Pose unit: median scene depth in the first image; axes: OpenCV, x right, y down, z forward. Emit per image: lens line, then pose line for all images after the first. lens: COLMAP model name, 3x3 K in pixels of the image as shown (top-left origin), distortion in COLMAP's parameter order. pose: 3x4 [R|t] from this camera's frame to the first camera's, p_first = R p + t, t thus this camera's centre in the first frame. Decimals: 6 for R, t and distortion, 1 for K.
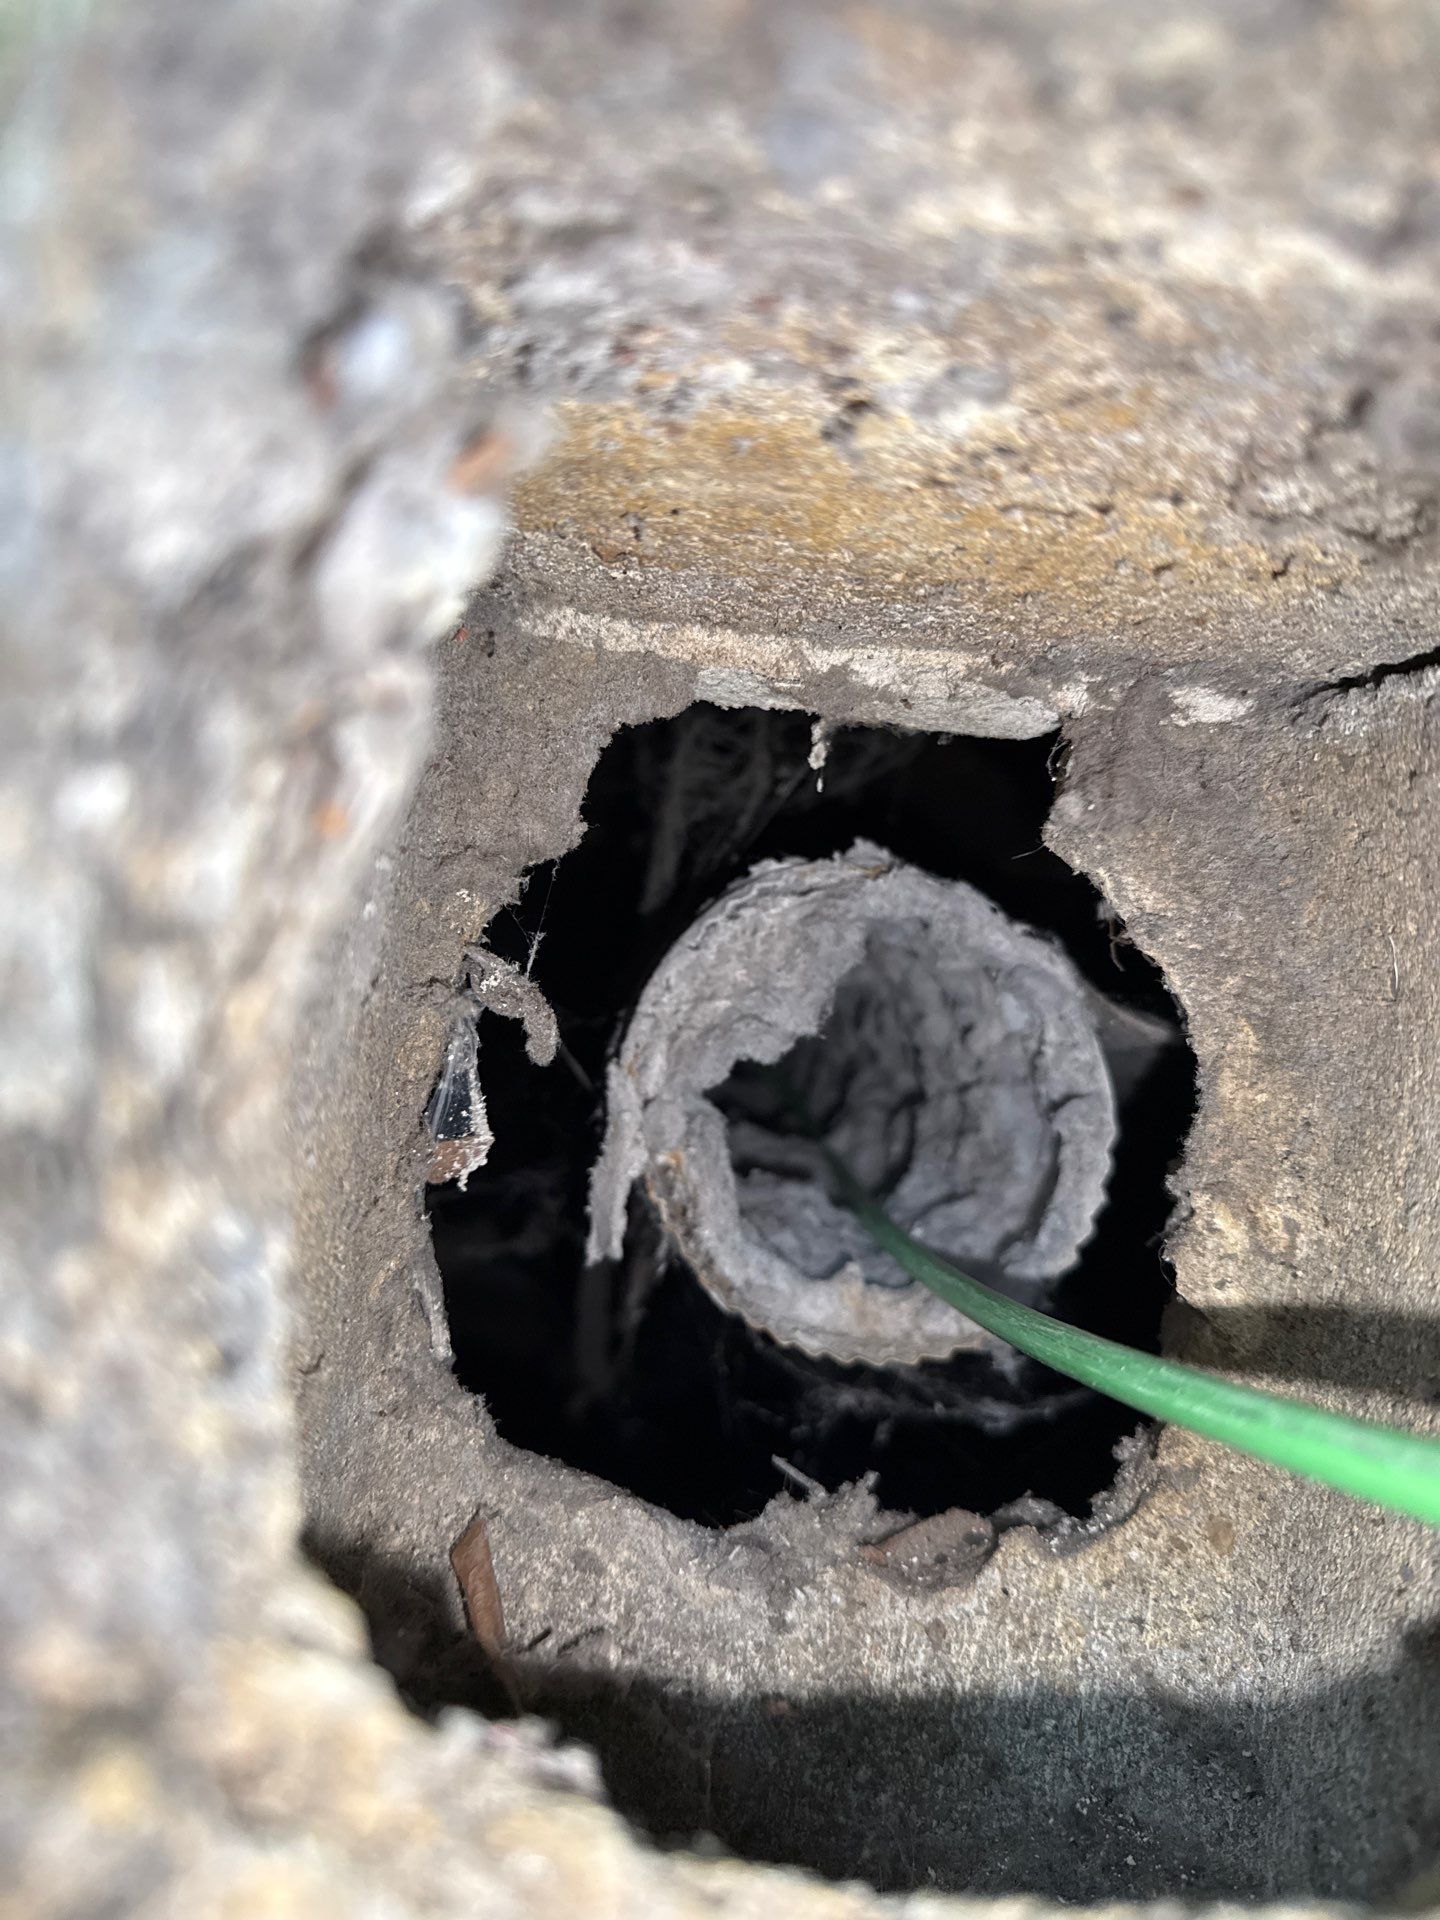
lens RADIAL K [[1363.4, 0, 692.1], [0, 1363.4, 843.8], [0, 0, 1]] dist [0.004461, -0.034070]
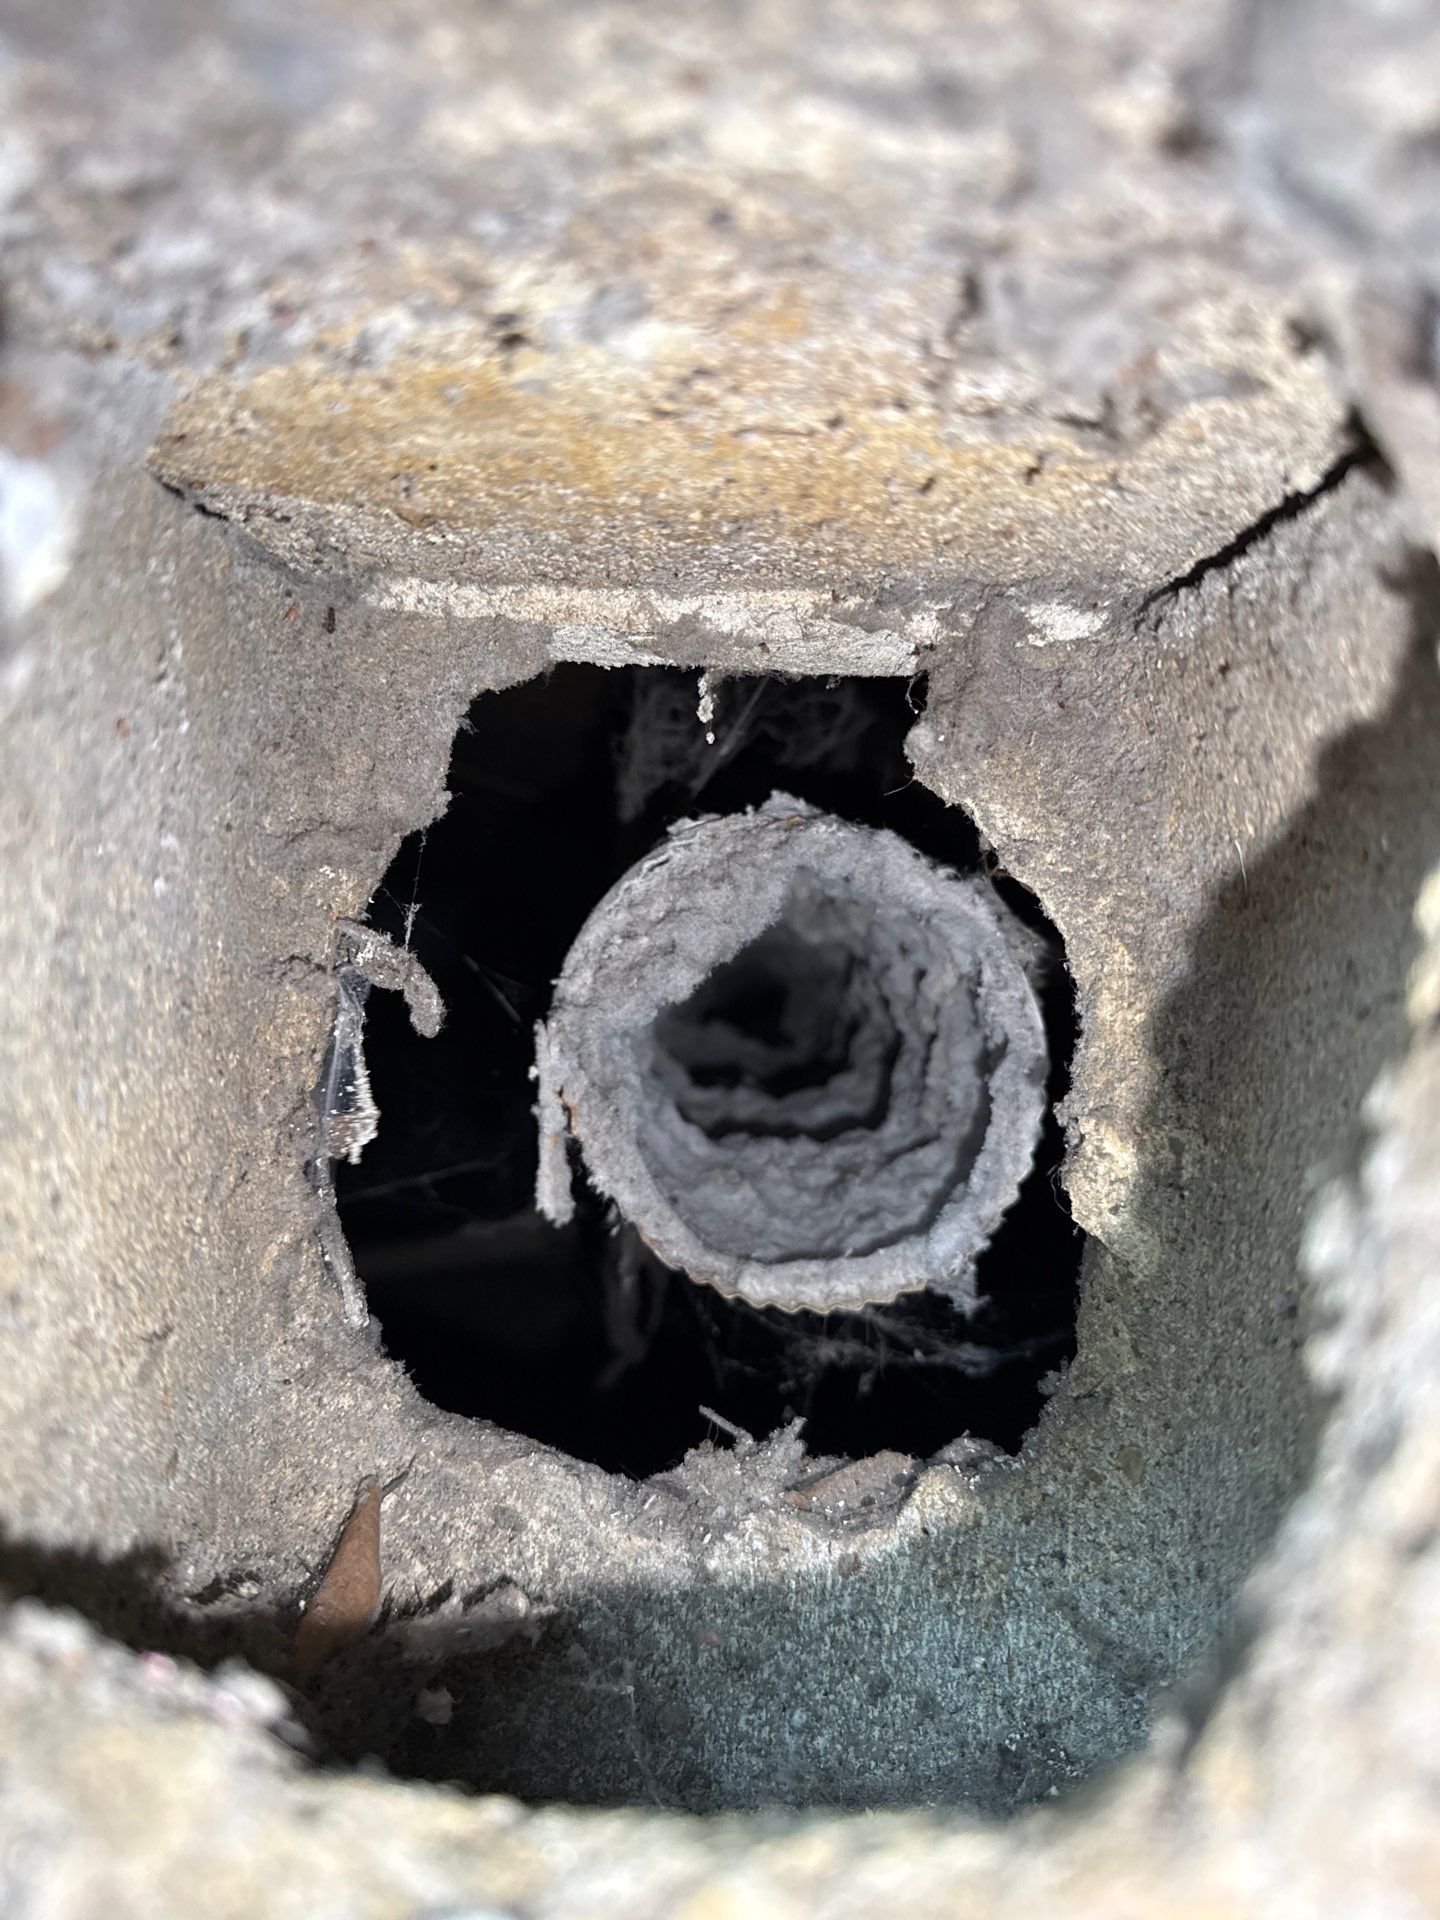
lens RADIAL K [[1363.4, 0, 799.1], [0, 1363.4, 854.9], [0, 0, 1]] dist [0.004461, -0.034070]
pose [[0.995413, -0.074566, -0.059933, 0.237510], [0.075605, 0.997021, 0.015260, 0.035597], [0.058617, -0.019721, 0.998086, 0.010477]]
